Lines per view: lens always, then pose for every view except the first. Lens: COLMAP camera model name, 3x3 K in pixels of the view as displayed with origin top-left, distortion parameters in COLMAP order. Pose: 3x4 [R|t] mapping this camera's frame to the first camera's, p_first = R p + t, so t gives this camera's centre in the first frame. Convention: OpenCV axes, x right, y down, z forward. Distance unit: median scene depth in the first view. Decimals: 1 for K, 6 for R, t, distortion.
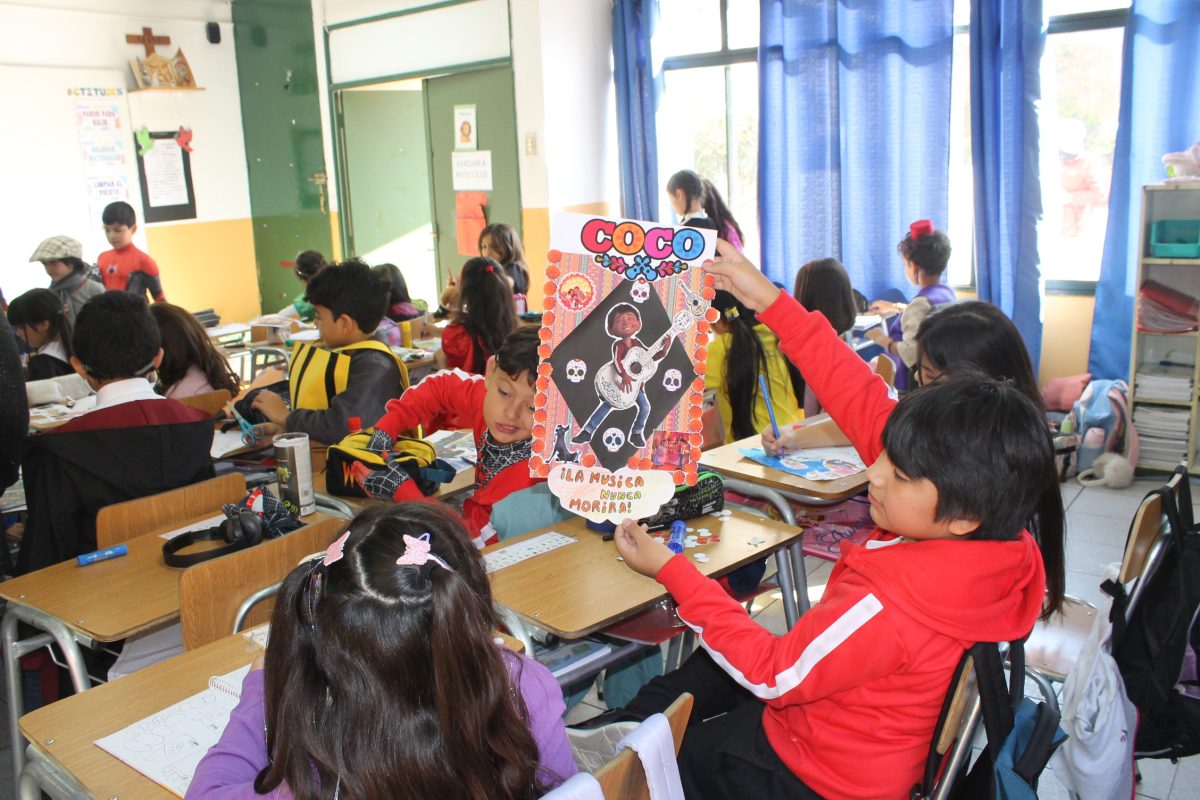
lens RADIAL K [[1007.3, 0, 600.0], [0, 1007.3, 400.0], [0, 0, 1]] dist [-0.168394, 0.140398]
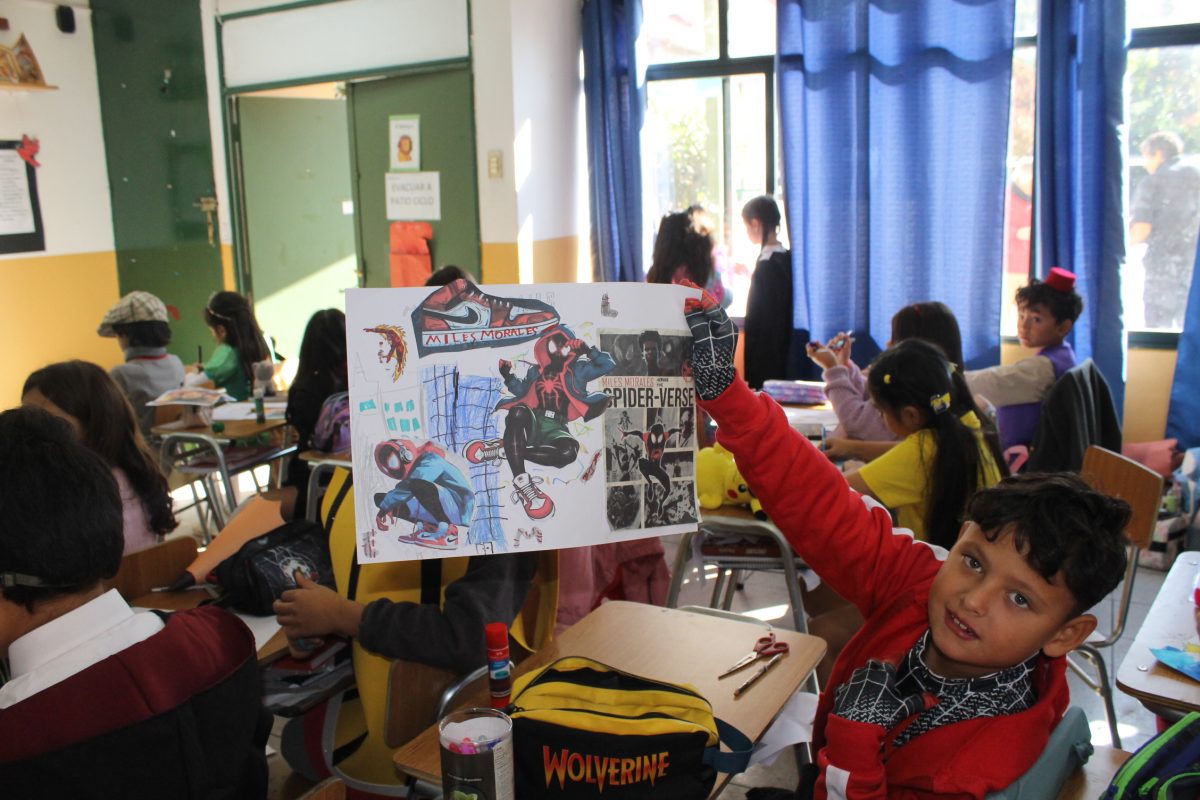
lens RADIAL K [[1007.3, 0, 600.0], [0, 1007.3, 400.0], [0, 0, 1]] dist [-0.168394, 0.140398]
pose [[0.986047, -0.016357, 0.165660, -0.121884], [0.021324, 0.999373, -0.028248, -0.039806], [-0.165095, 0.031387, 0.985778, 0.189627]]
